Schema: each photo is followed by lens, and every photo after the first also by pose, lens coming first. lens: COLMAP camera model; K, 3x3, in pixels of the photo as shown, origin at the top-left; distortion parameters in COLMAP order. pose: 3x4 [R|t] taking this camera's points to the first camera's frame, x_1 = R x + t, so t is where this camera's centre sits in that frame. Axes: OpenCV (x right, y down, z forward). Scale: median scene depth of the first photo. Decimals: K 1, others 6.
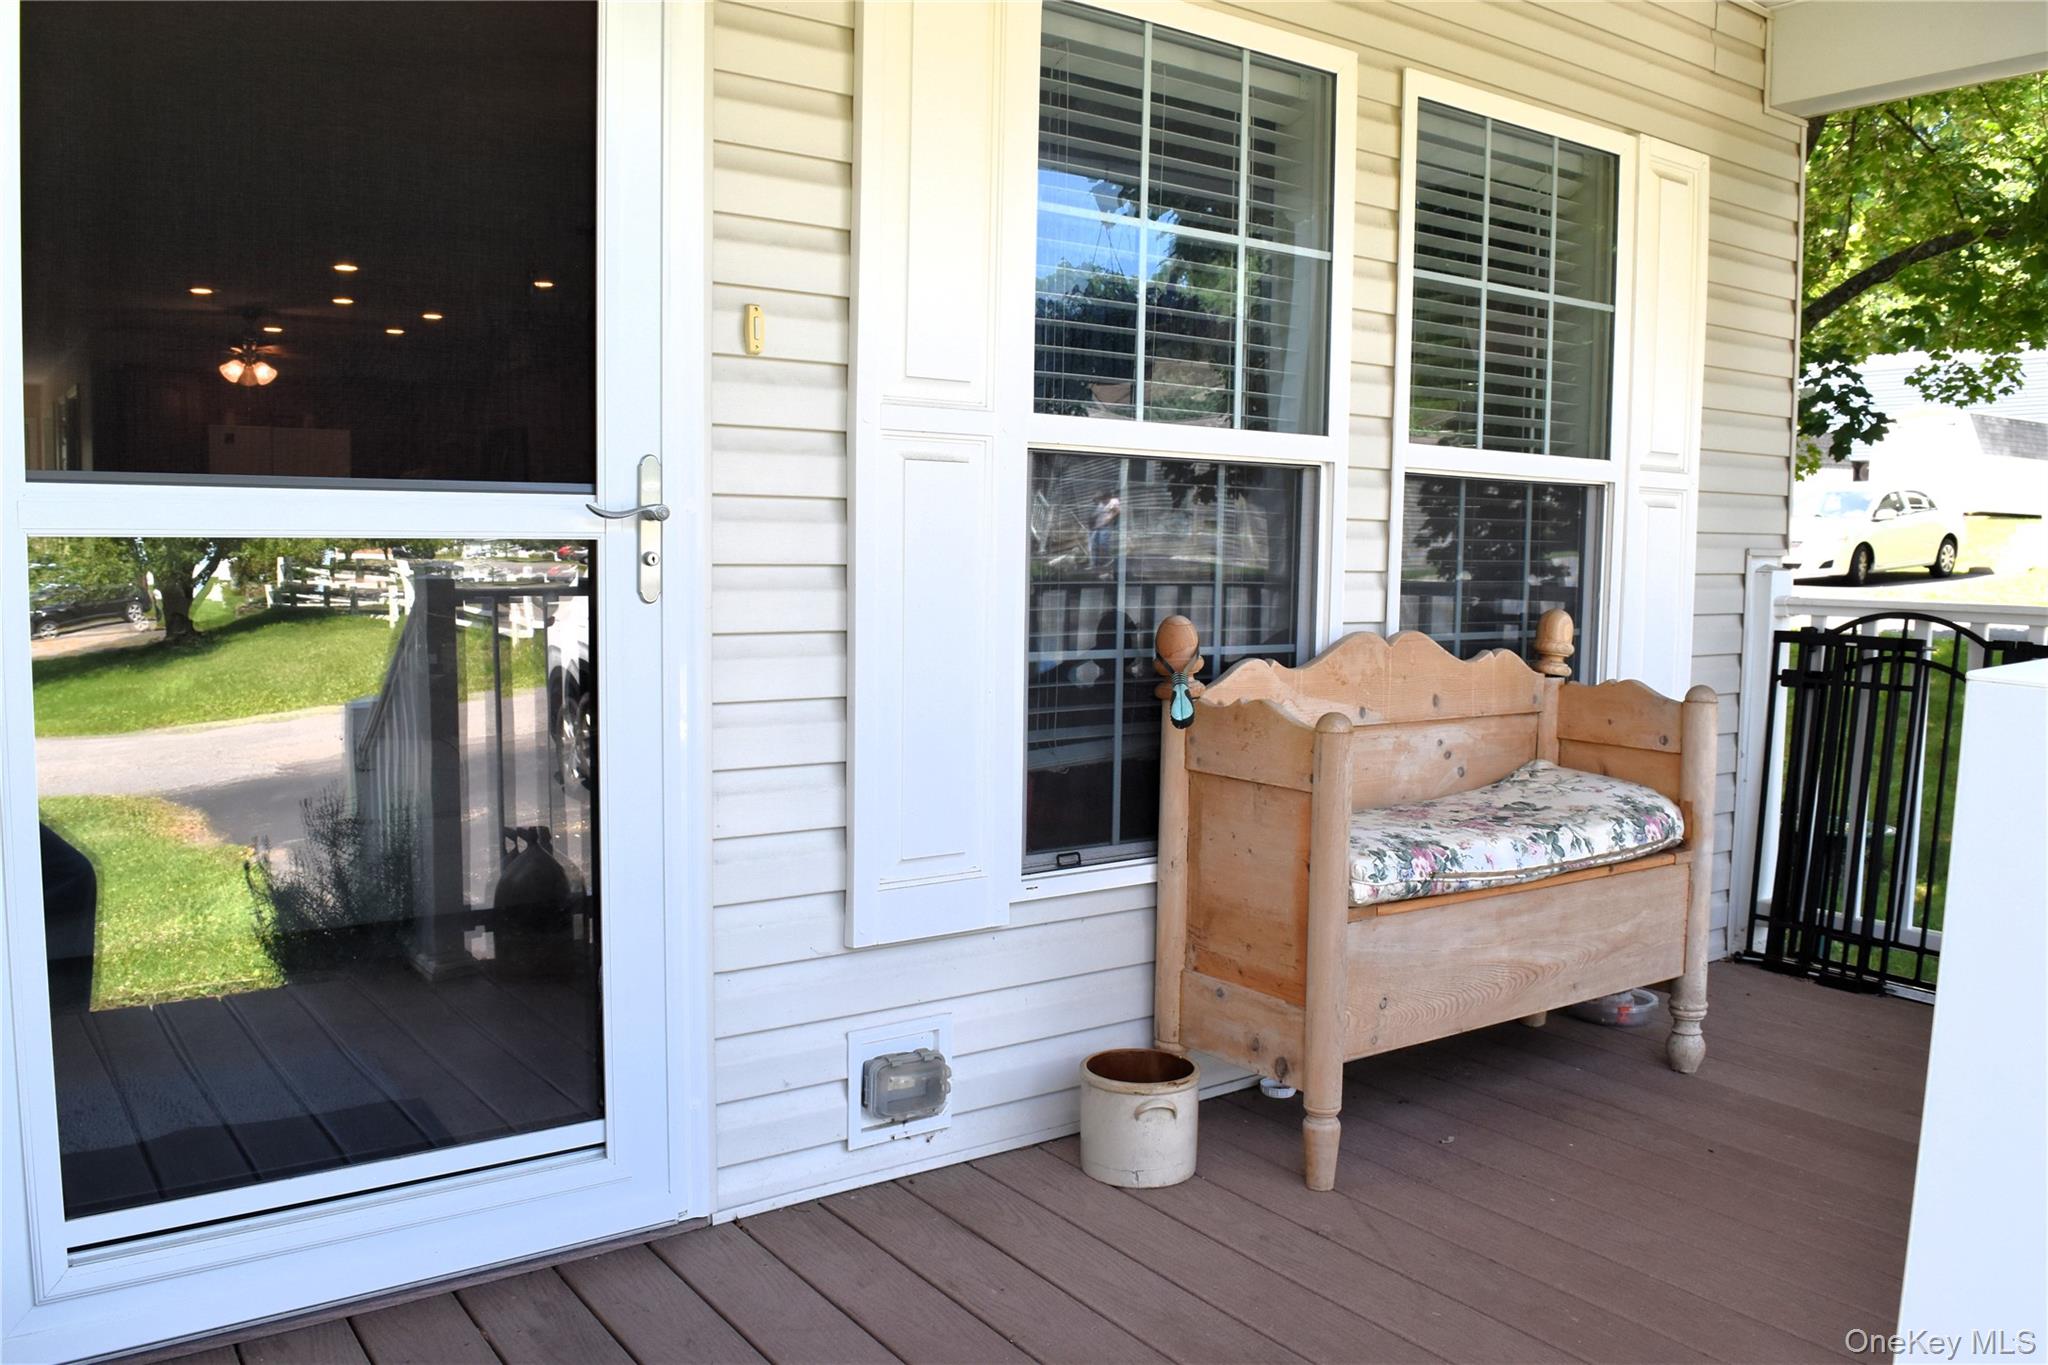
lens RADIAL K [[1581.0, 0, 1030.2], [0, 1581.0, 681.0], [0, 0, 1]] dist [-0.094190, 0.021480]
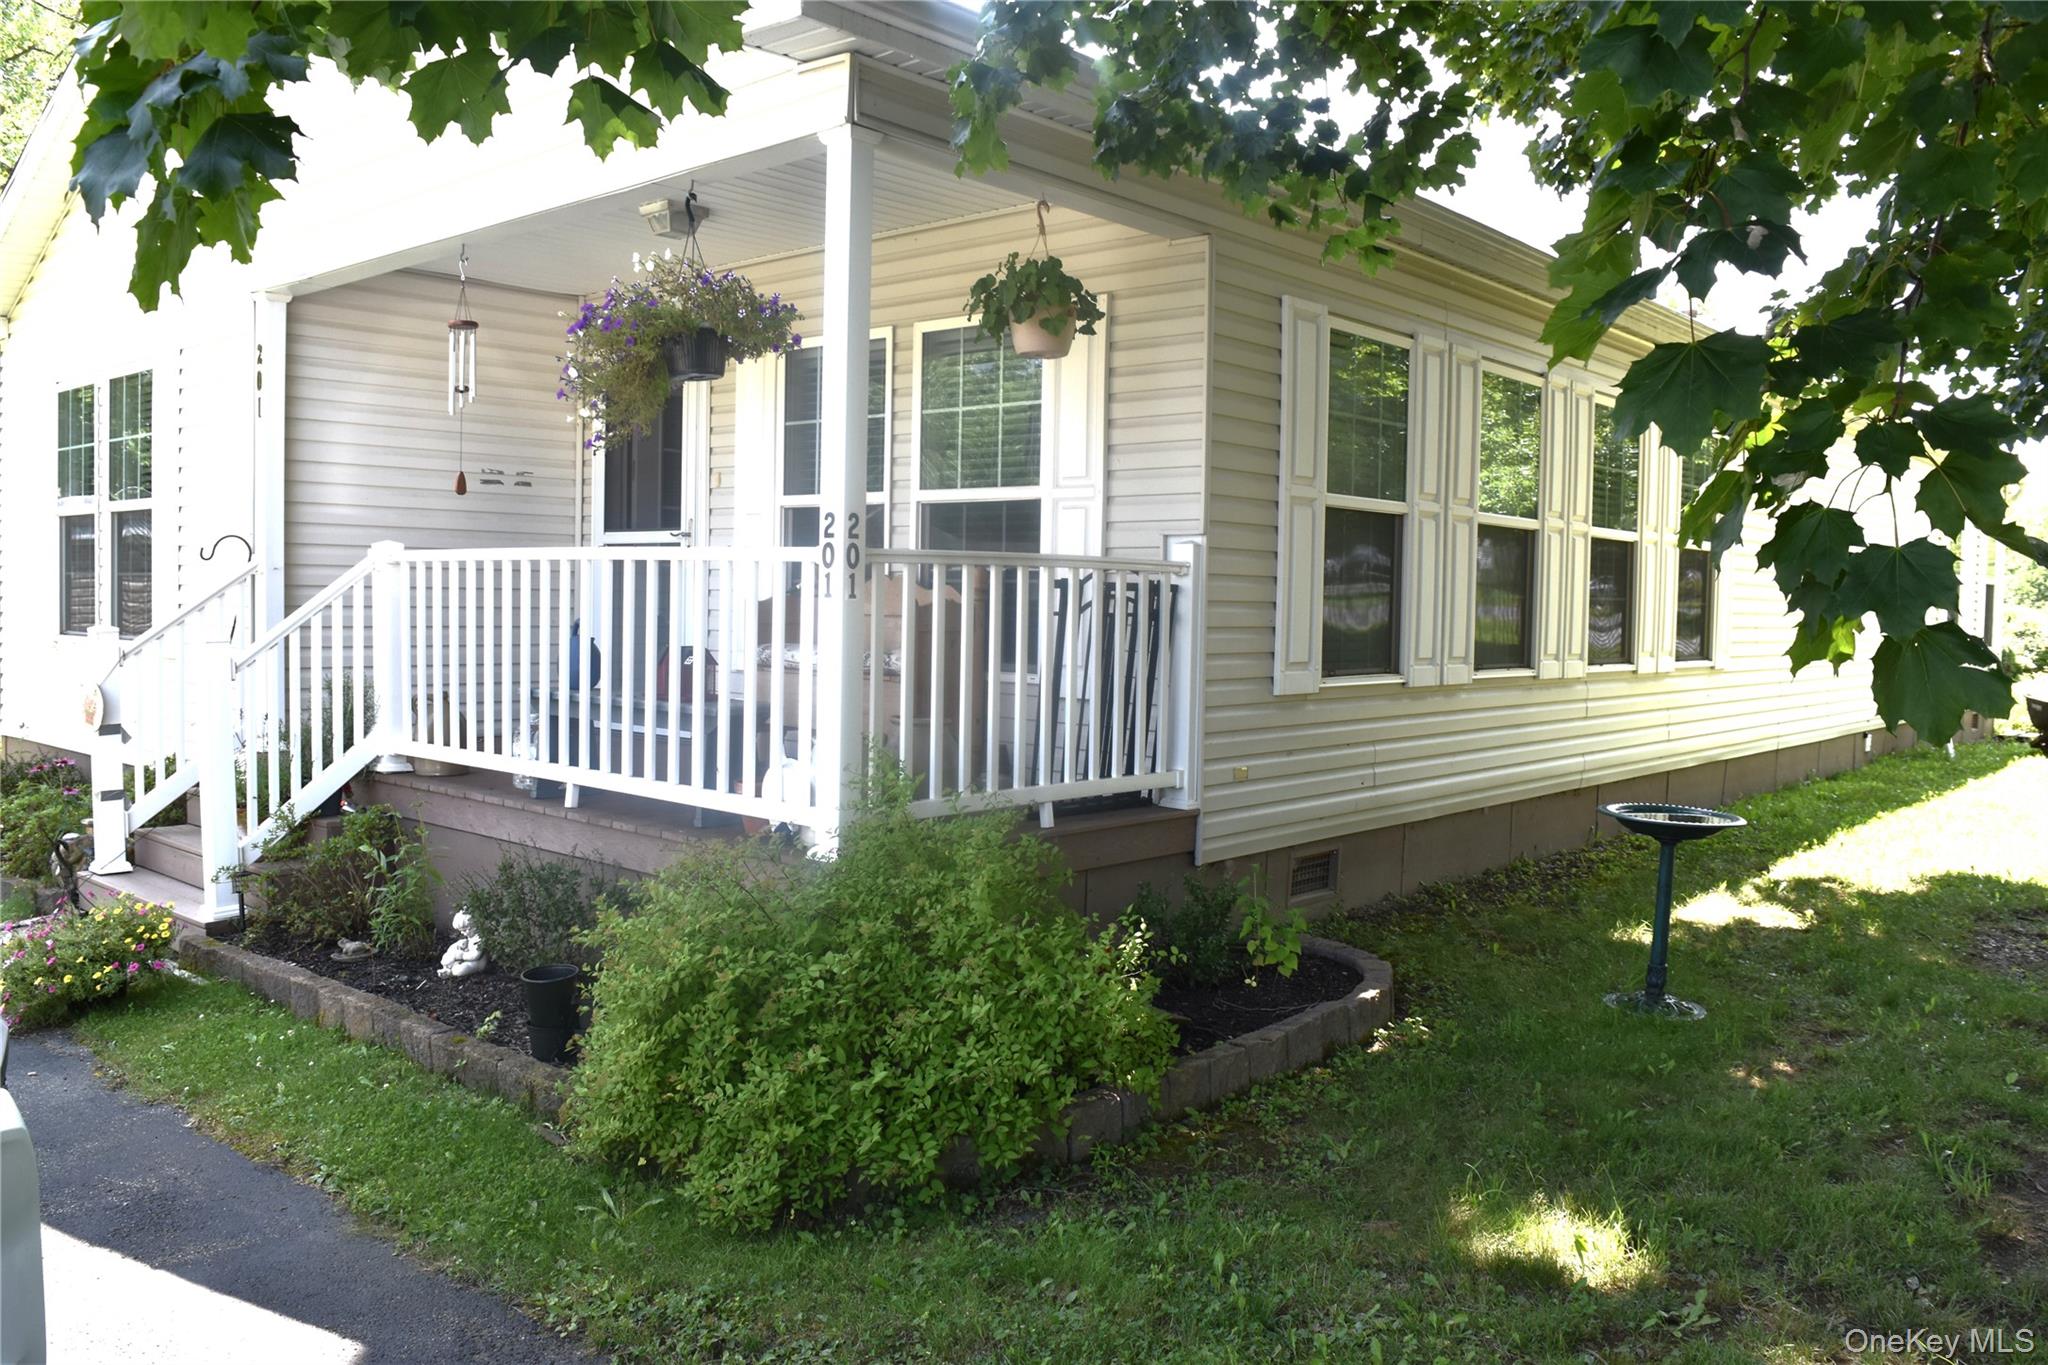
lens RADIAL K [[1581.0, 0, 1030.2], [0, 1581.0, 681.0], [0, 0, 1]] dist [-0.094190, 0.021480]
pose [[0.226399, 0.041501, -0.973150, 2.519873], [-0.101989, 0.994610, 0.018689, 0.059200], [0.968680, 0.095020, 0.229412, 0.692942]]
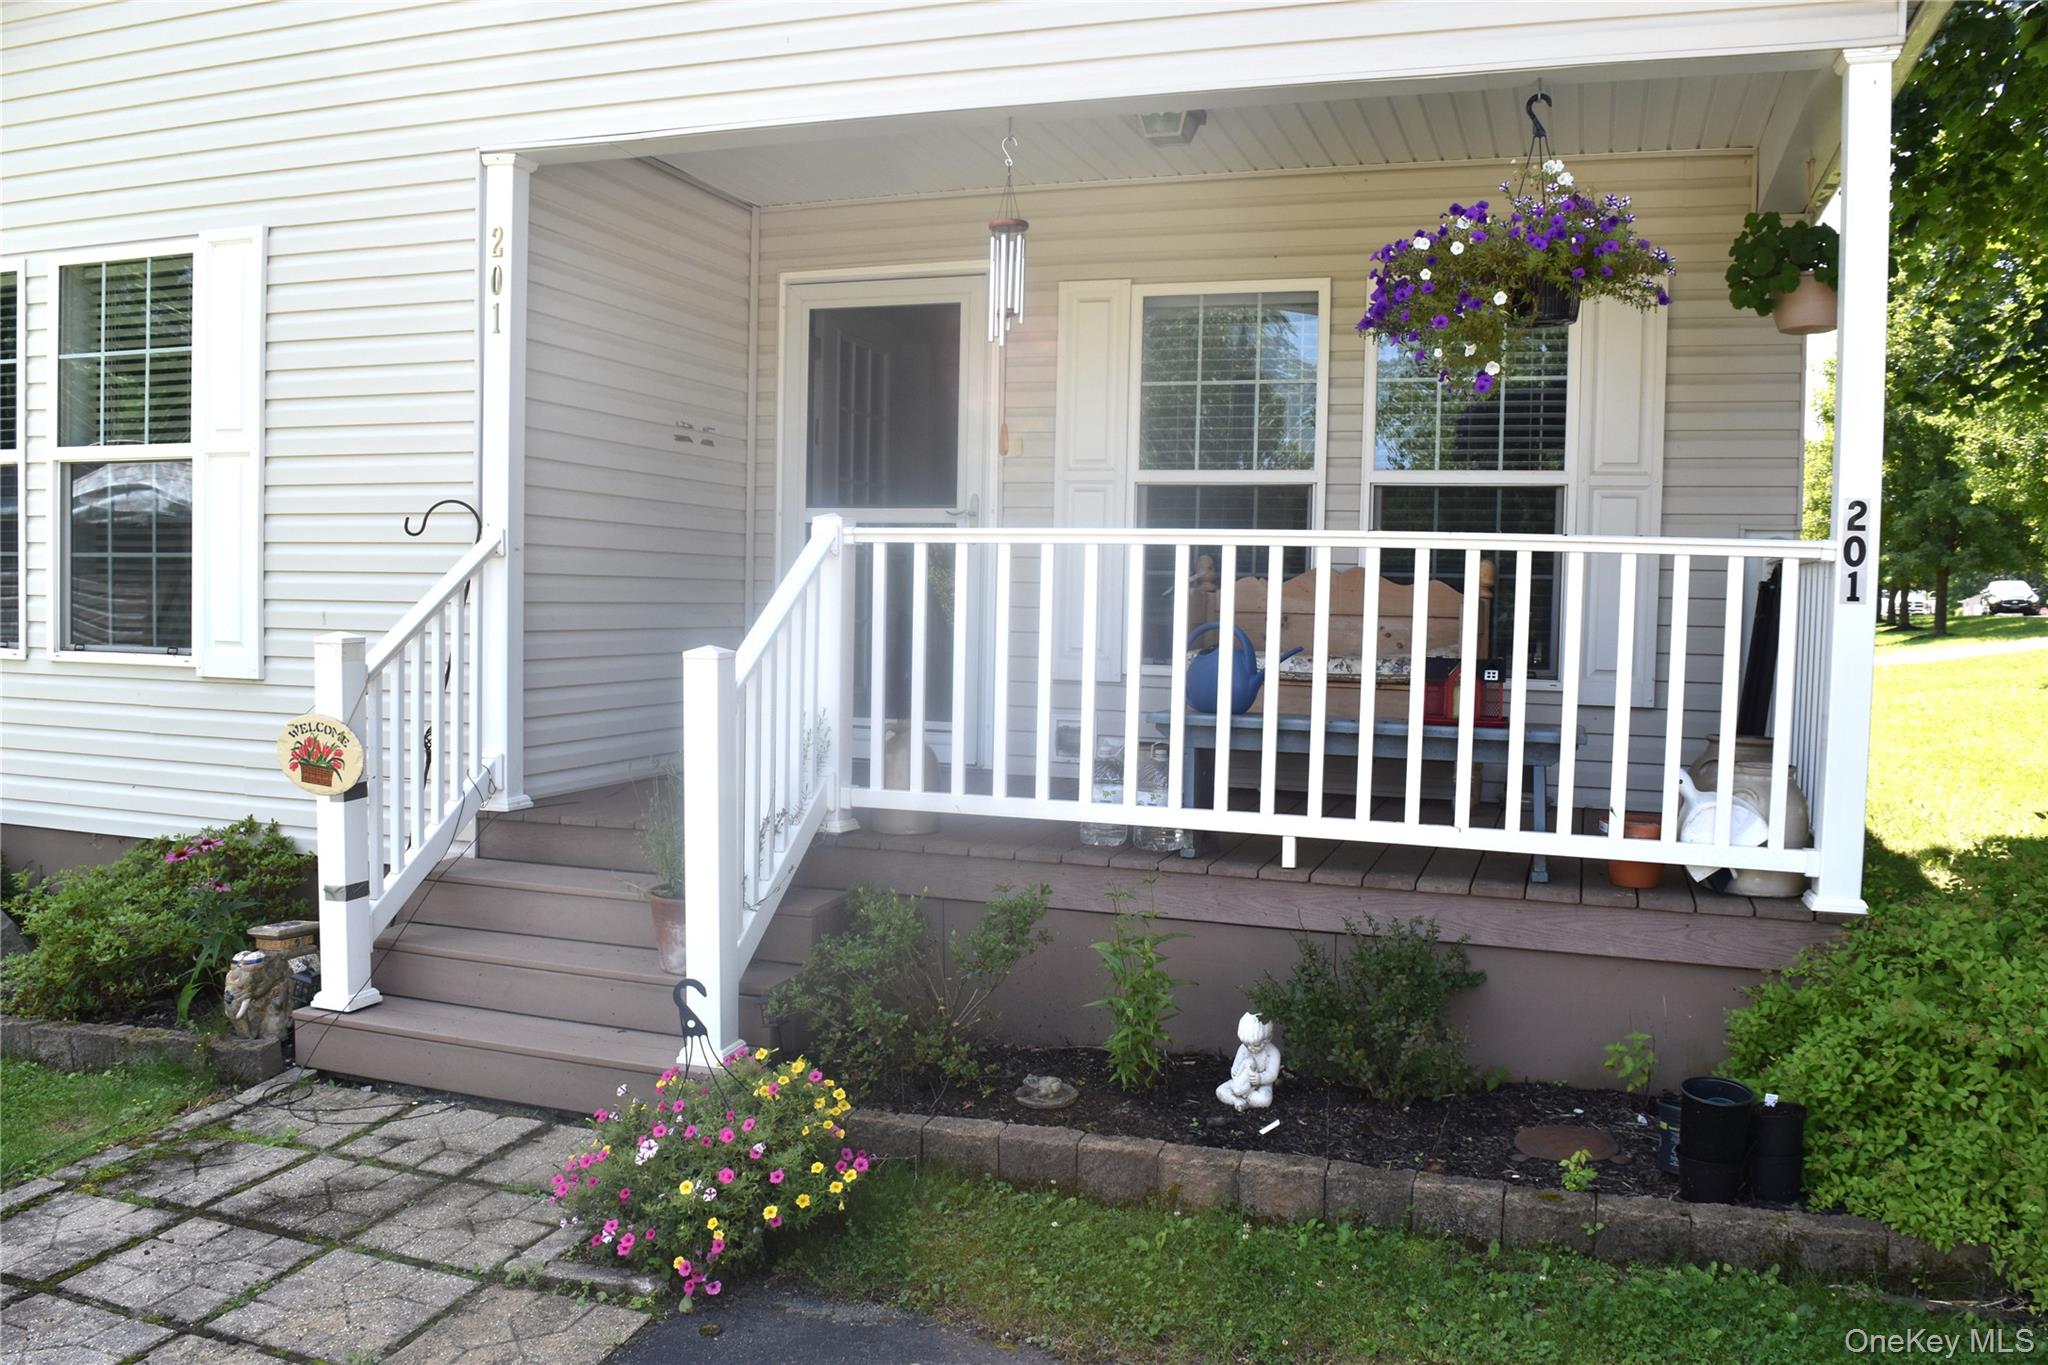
lens RADIAL K [[1576.3, 0, 1029.1], [0, 1576.3, 684.0], [0, 0, 1]] dist [-0.092385, 0.022314]
pose [[0.574932, 0.043908, -0.817022, 1.621219], [-0.085244, 0.996339, -0.006441, 0.161087], [0.813749, 0.073349, 0.576570, -0.434292]]
